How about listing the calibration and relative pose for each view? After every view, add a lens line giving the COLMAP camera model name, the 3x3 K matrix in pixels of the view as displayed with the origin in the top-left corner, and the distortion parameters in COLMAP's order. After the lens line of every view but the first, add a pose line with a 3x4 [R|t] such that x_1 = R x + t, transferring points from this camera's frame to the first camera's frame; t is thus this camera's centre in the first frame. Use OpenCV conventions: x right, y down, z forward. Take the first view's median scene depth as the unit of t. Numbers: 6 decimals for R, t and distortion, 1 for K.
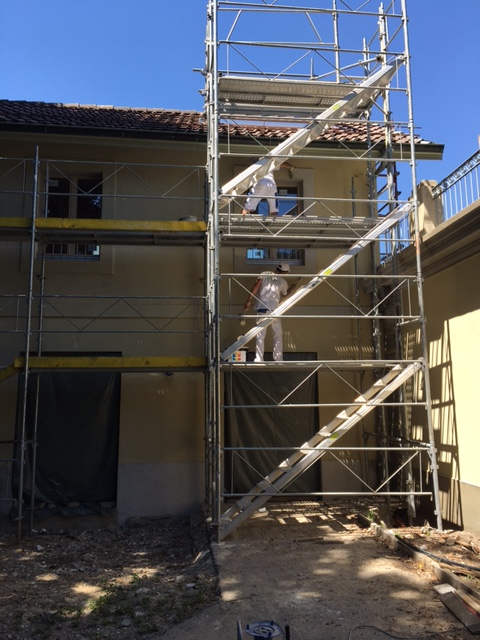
lens RADIAL K [[516.5, 0, 237.4], [0, 516.5, 319.9], [0, 0, 1]] dist [0.058140, -0.076529]
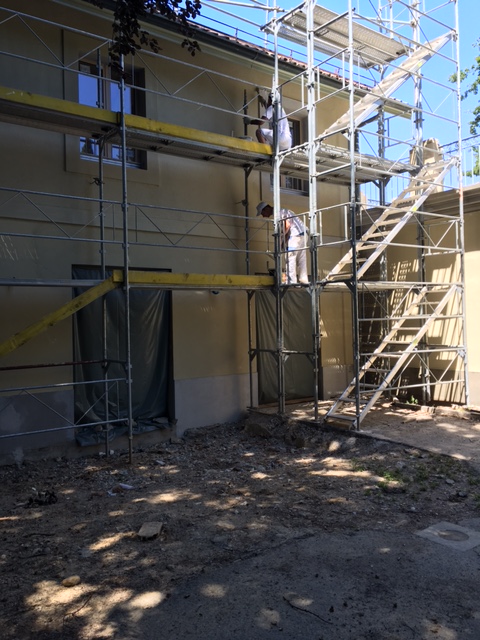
lens RADIAL K [[516.5, 0, 258.4], [0, 516.5, 310.1], [0, 0, 1]] dist [0.058140, -0.076529]
pose [[0.878298, -0.002140, 0.478109, -0.589000], [-0.060313, 0.991506, 0.115234, 0.018479], [-0.474294, -0.130046, 0.870708, 0.071585]]
